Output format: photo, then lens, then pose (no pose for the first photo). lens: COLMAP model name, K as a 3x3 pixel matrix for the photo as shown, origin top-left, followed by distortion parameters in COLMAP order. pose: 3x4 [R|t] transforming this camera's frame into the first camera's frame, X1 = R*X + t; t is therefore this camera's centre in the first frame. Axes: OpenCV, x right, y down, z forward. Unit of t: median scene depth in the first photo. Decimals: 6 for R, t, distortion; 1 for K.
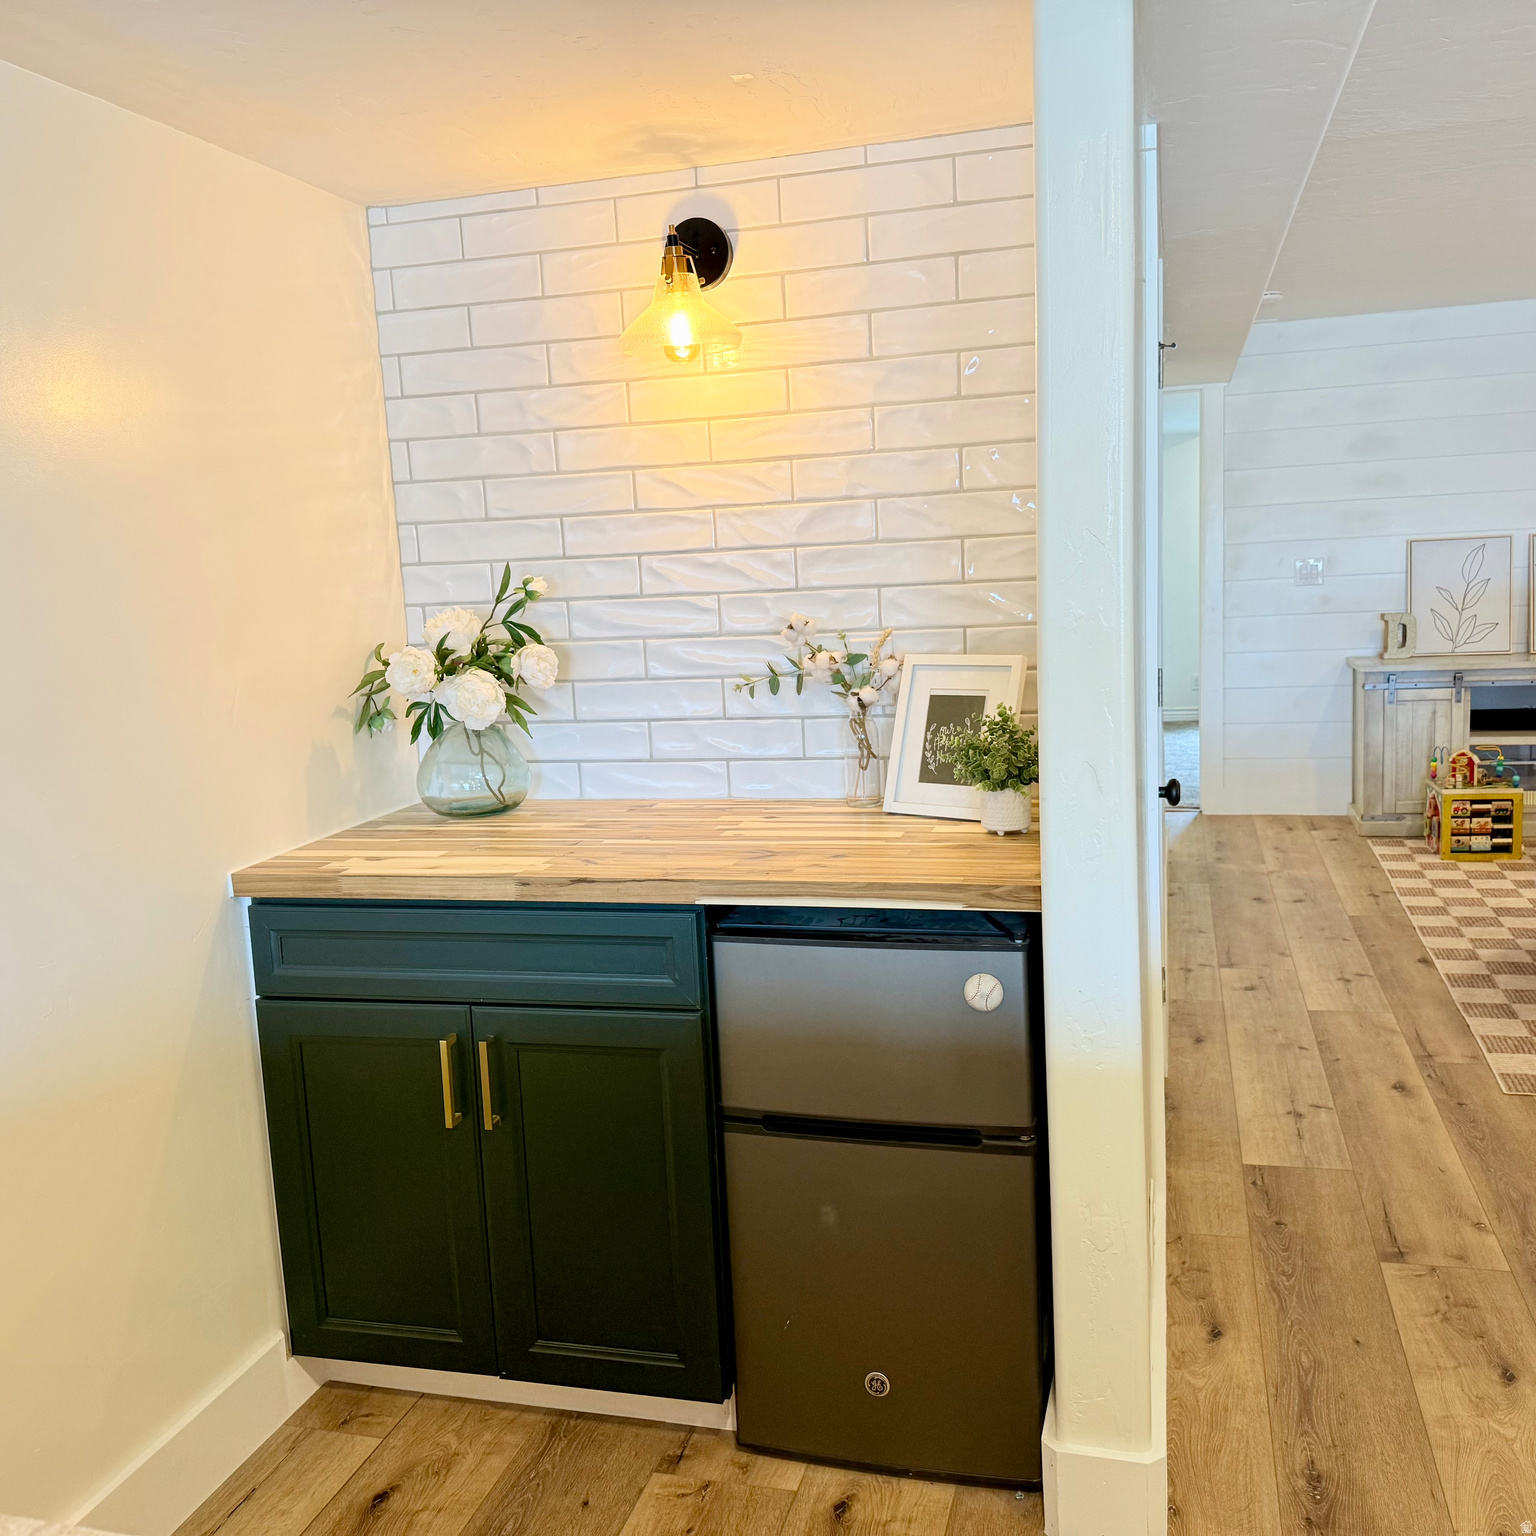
lens RADIAL K [[1431.3, 0, 765.7], [0, 1431.3, 772.4], [0, 0, 1]] dist [0.126347, -0.244026]
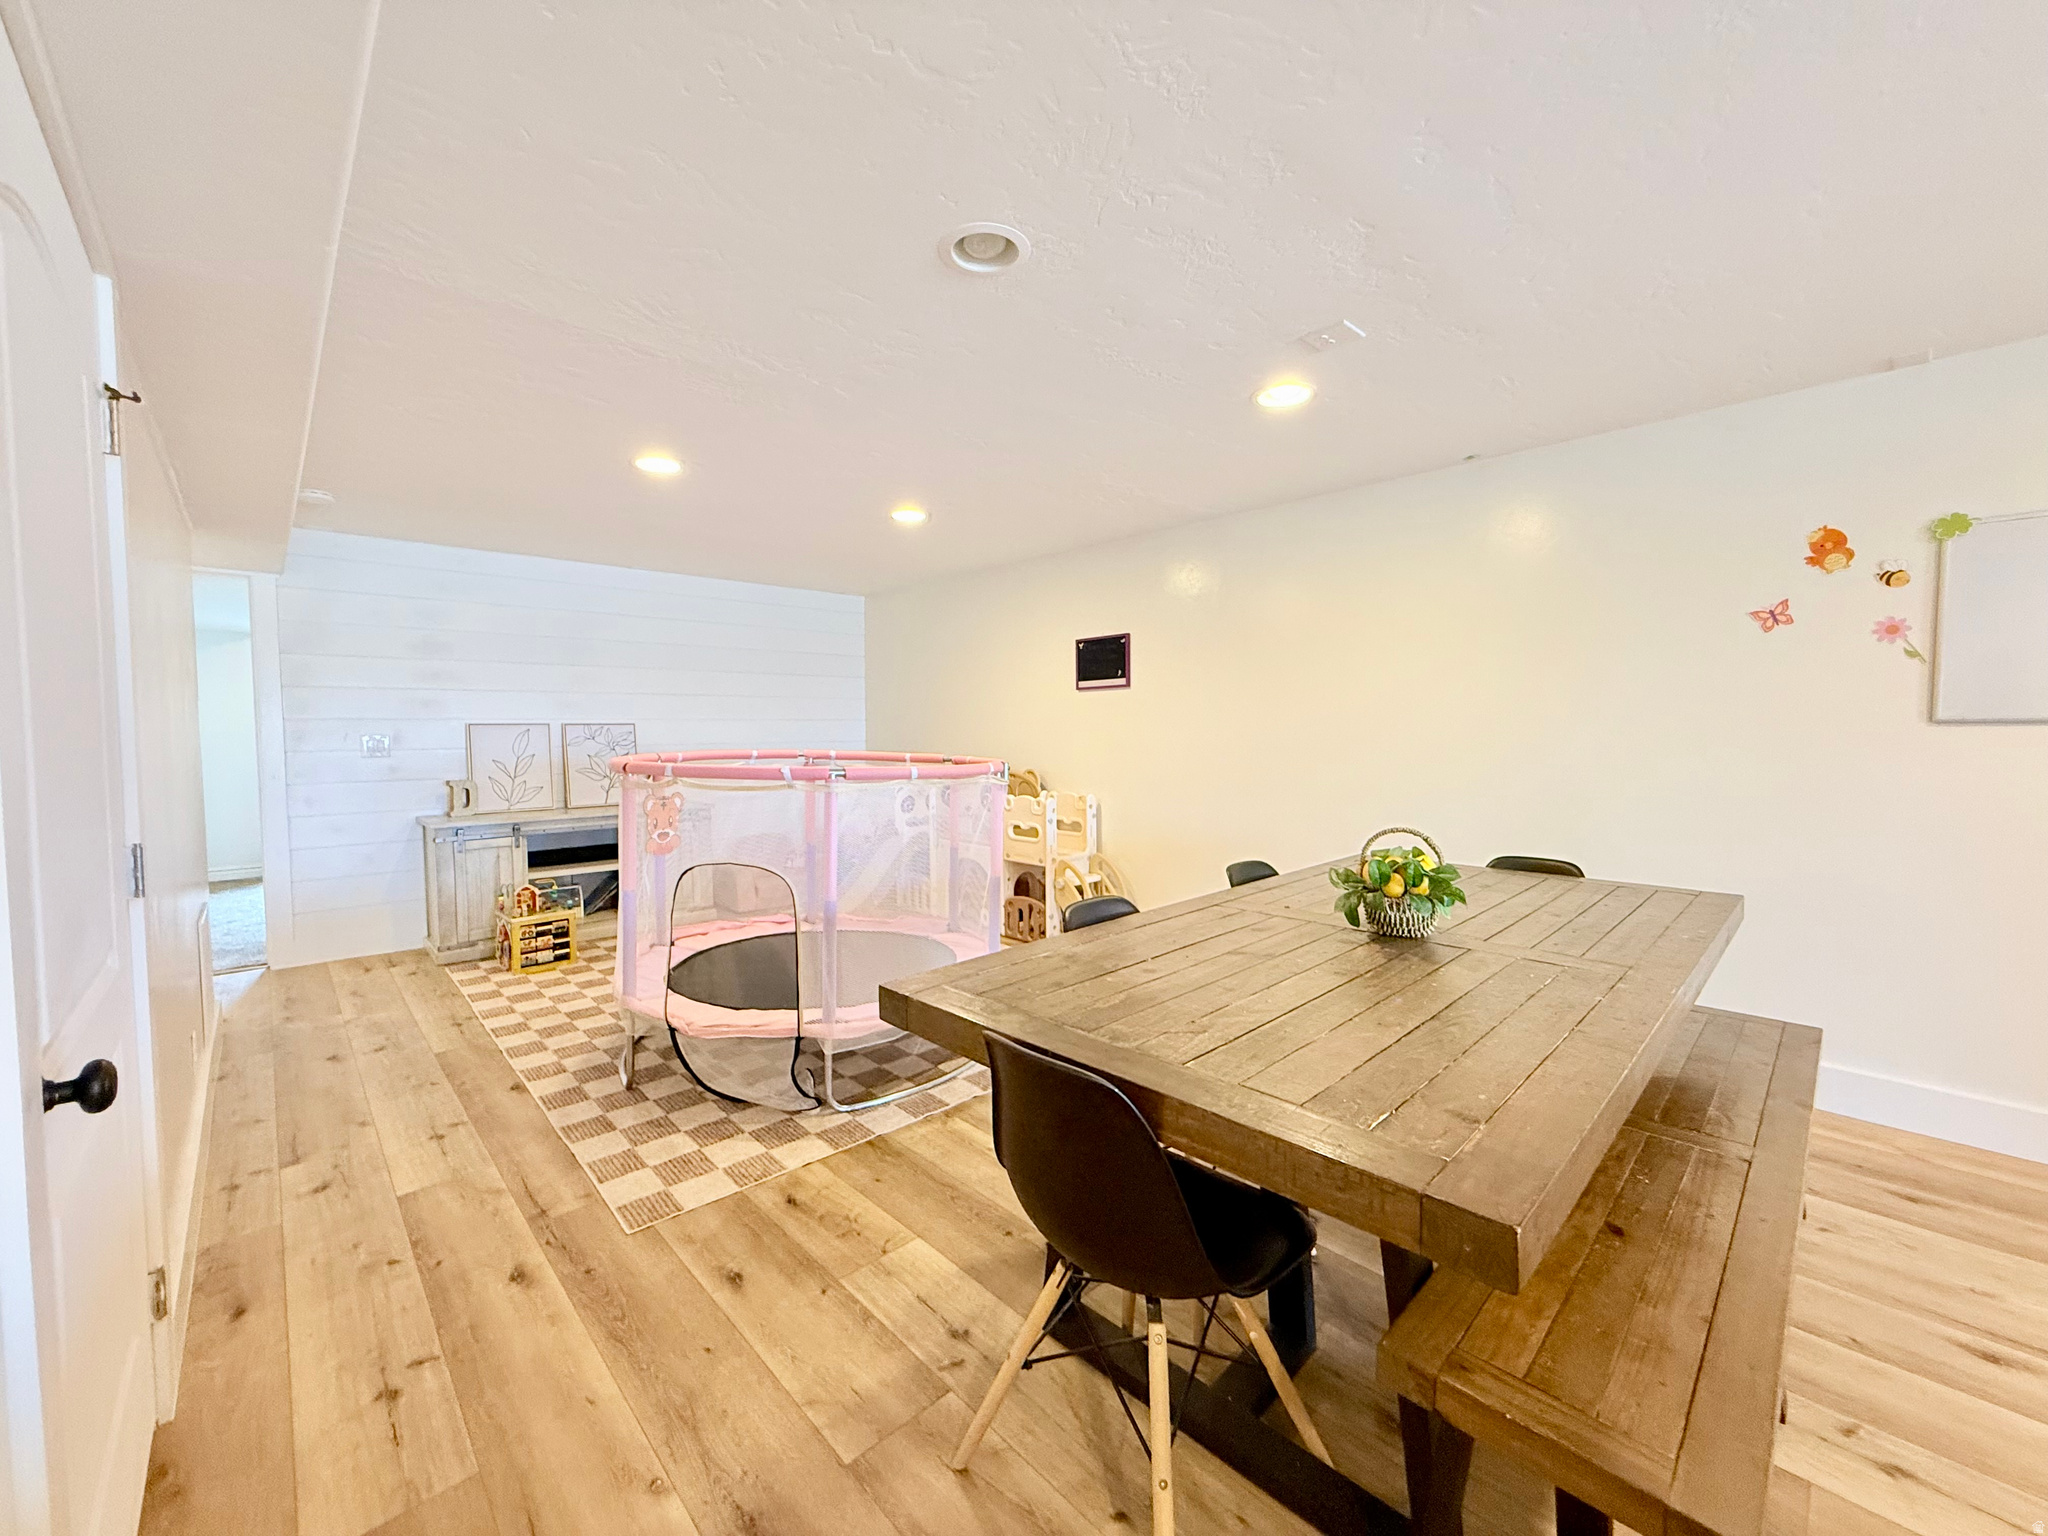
lens RADIAL K [[809.8, 0, 1015.0], [0, 809.8, 761.9], [0, 0, 1]] dist [0.001279, -0.000409]
pose [[0.520980, 0.008965, 0.853522, 0.108414], [0.109717, 0.990946, -0.077378, -0.023328], [-0.846488, 0.133959, 0.515279, 0.291320]]
